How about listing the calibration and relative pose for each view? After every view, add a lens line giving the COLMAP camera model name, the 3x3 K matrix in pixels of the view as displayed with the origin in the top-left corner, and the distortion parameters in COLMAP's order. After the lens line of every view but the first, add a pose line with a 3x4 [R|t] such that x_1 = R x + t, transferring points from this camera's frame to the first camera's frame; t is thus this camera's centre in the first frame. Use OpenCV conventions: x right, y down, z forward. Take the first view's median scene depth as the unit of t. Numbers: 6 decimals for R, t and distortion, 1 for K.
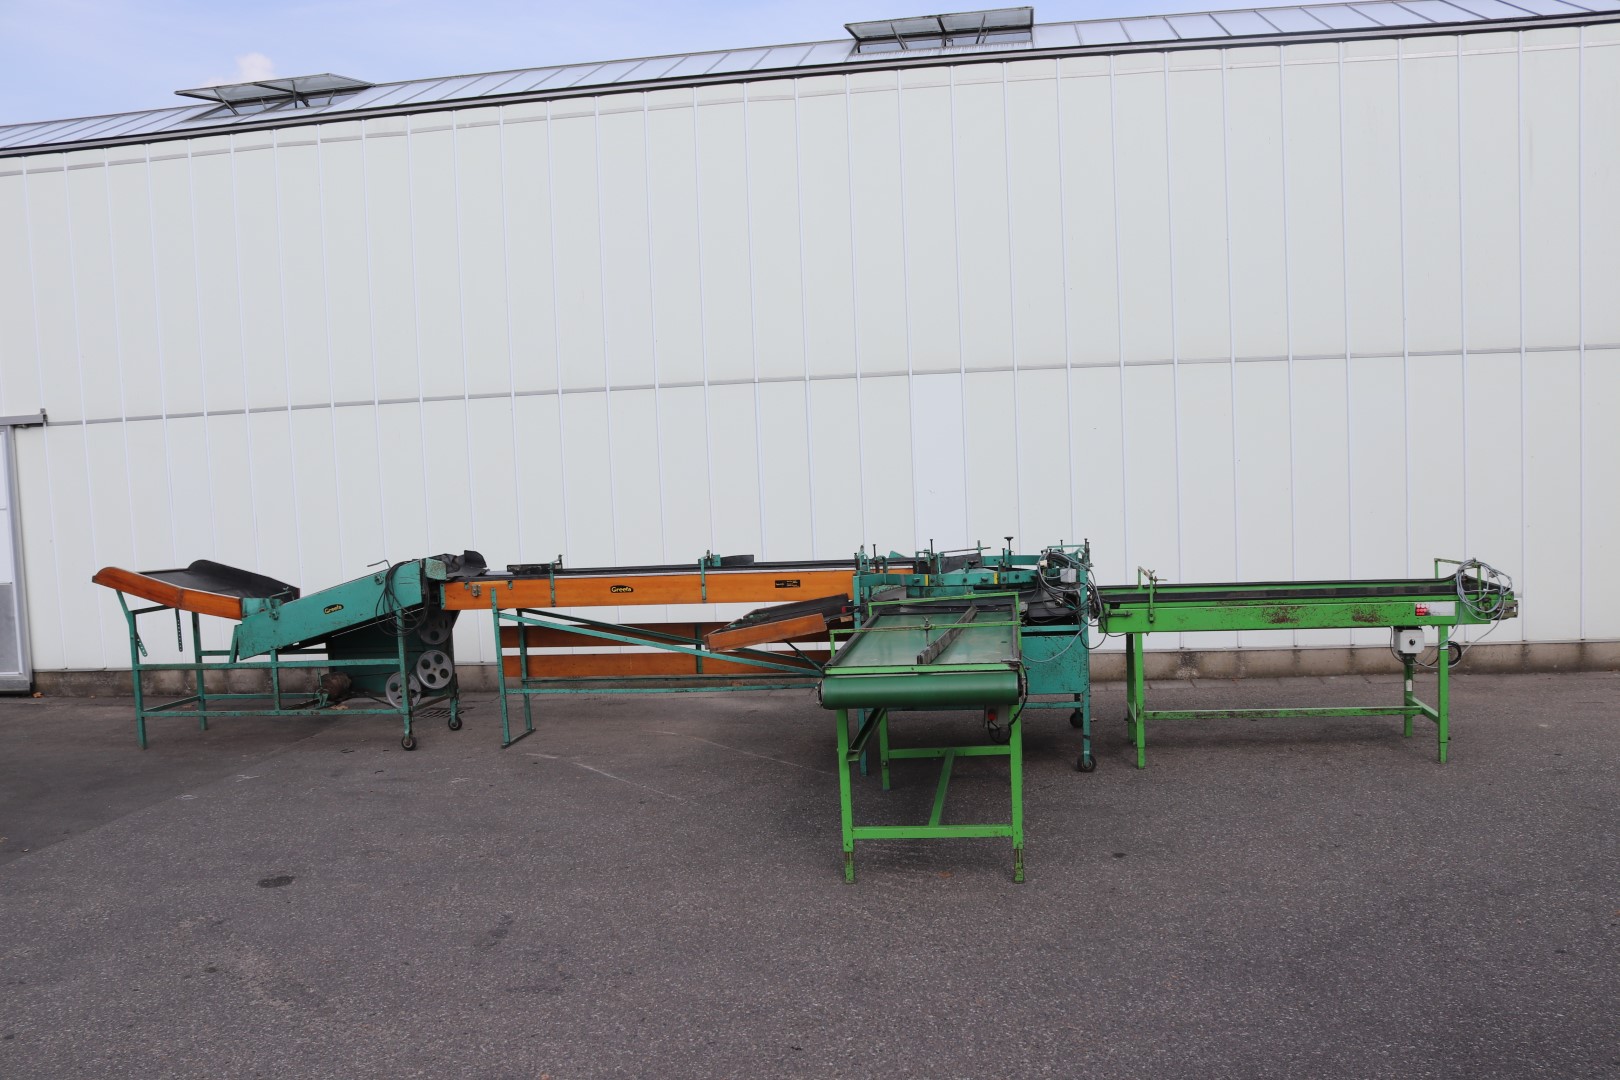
lens RADIAL K [[1365.3, 0, 844.8], [0, 1365.3, 564.0], [0, 0, 1]] dist [-0.163297, 0.153150]
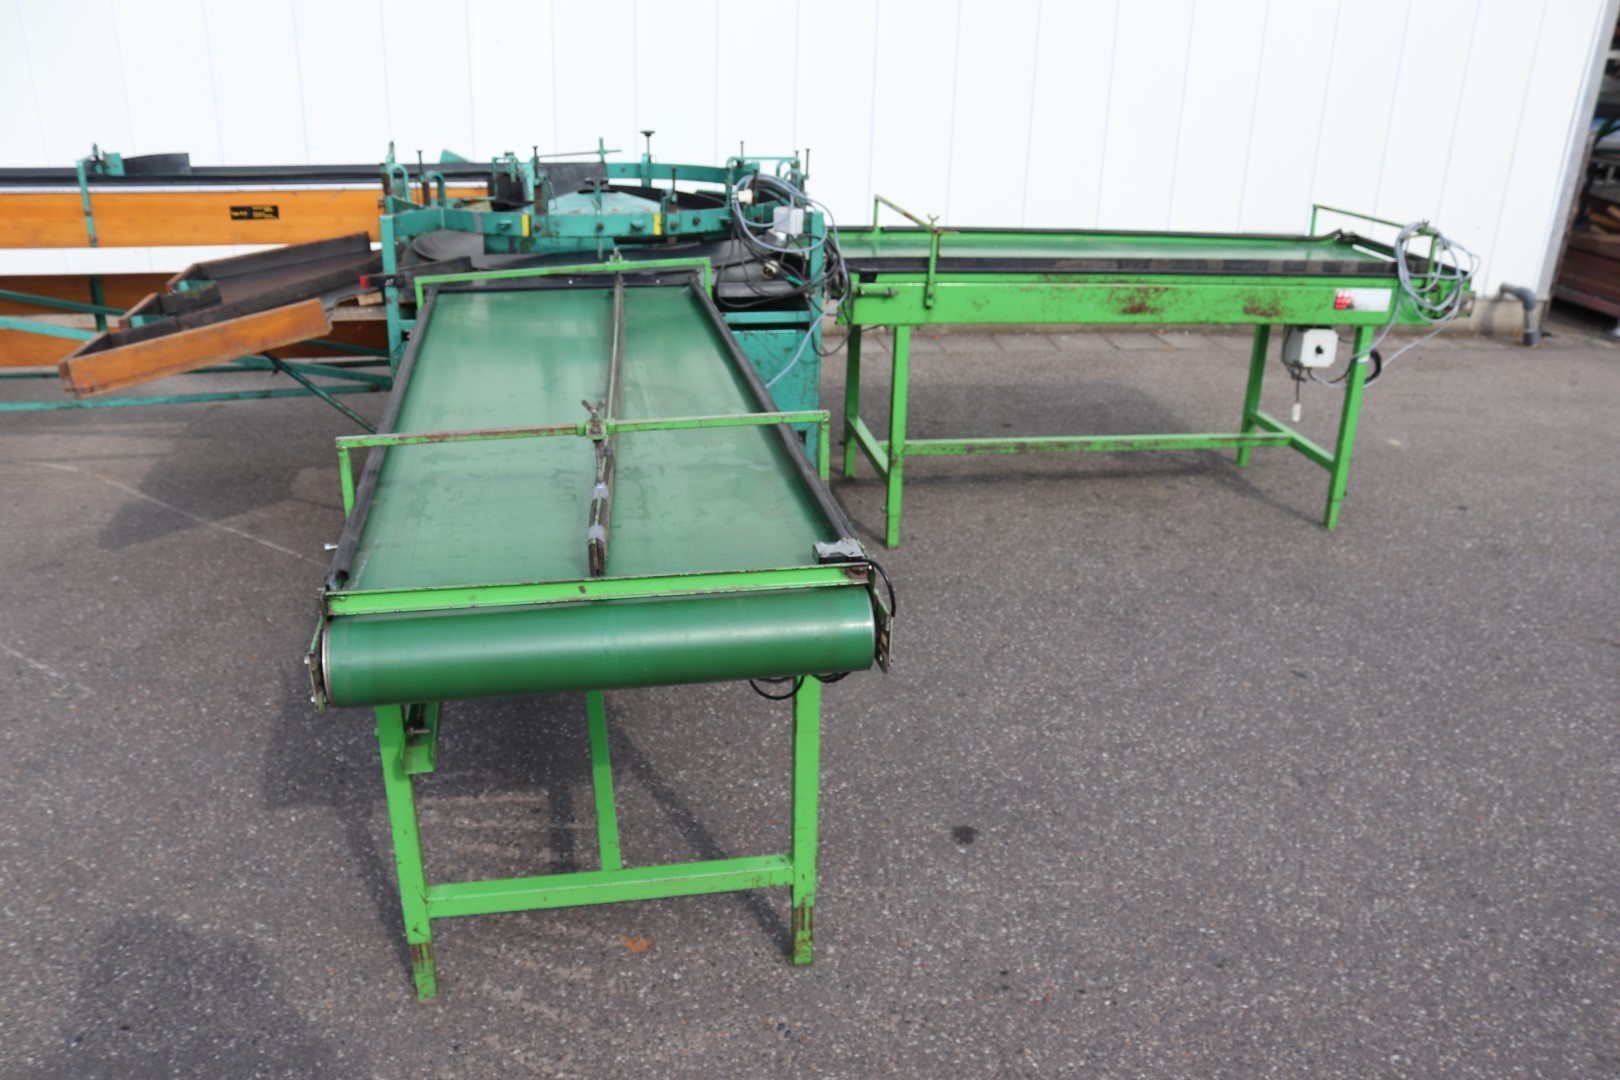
lens RADIAL K [[1349.5, 0, 830.3], [0, 1349.5, 555.7], [0, 0, 1]] dist [-0.167293, 0.145223]
pose [[0.944399, -0.059847, 0.323310, -0.001340], [-0.045949, 0.949625, 0.310001, -0.030131], [-0.325576, -0.307620, 0.894075, 0.461289]]
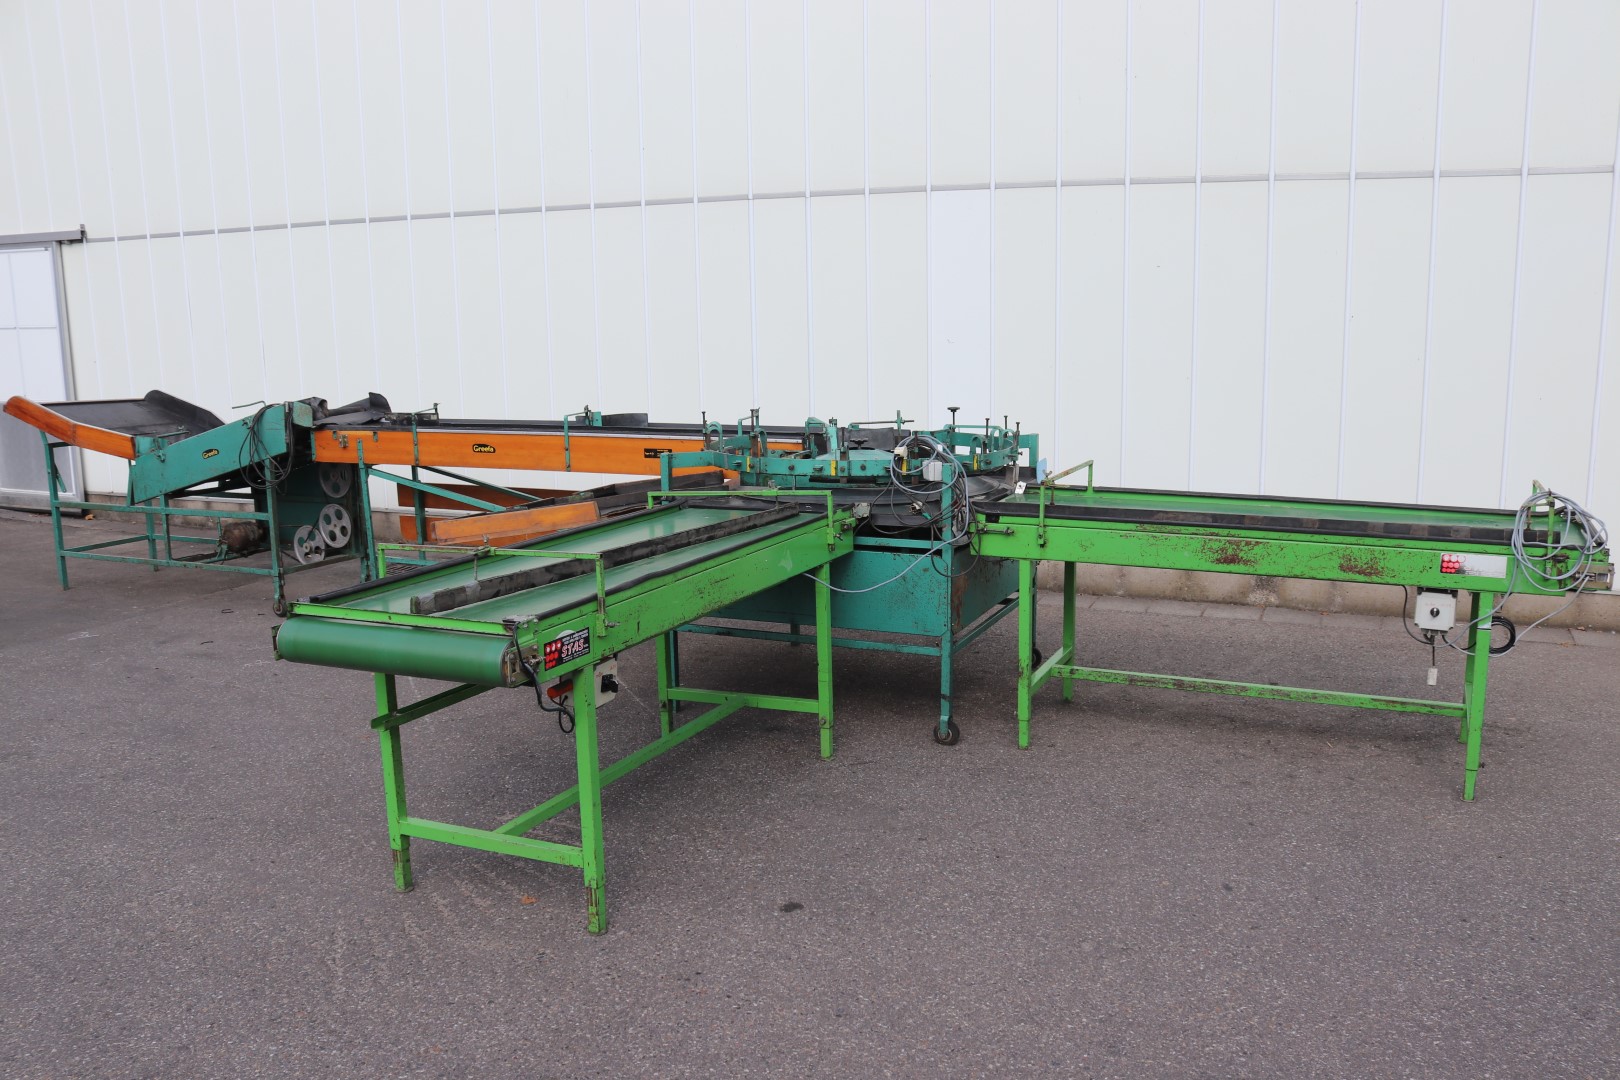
lens RADIAL K [[1365.3, 0, 844.8], [0, 1365.3, 564.0], [0, 0, 1]] dist [-0.163297, 0.153150]
pose [[0.961092, 0.080874, -0.264123, 0.304192], [-0.048049, 0.990550, 0.128462, -0.031478], [0.272017, -0.110773, 0.955895, 0.296671]]
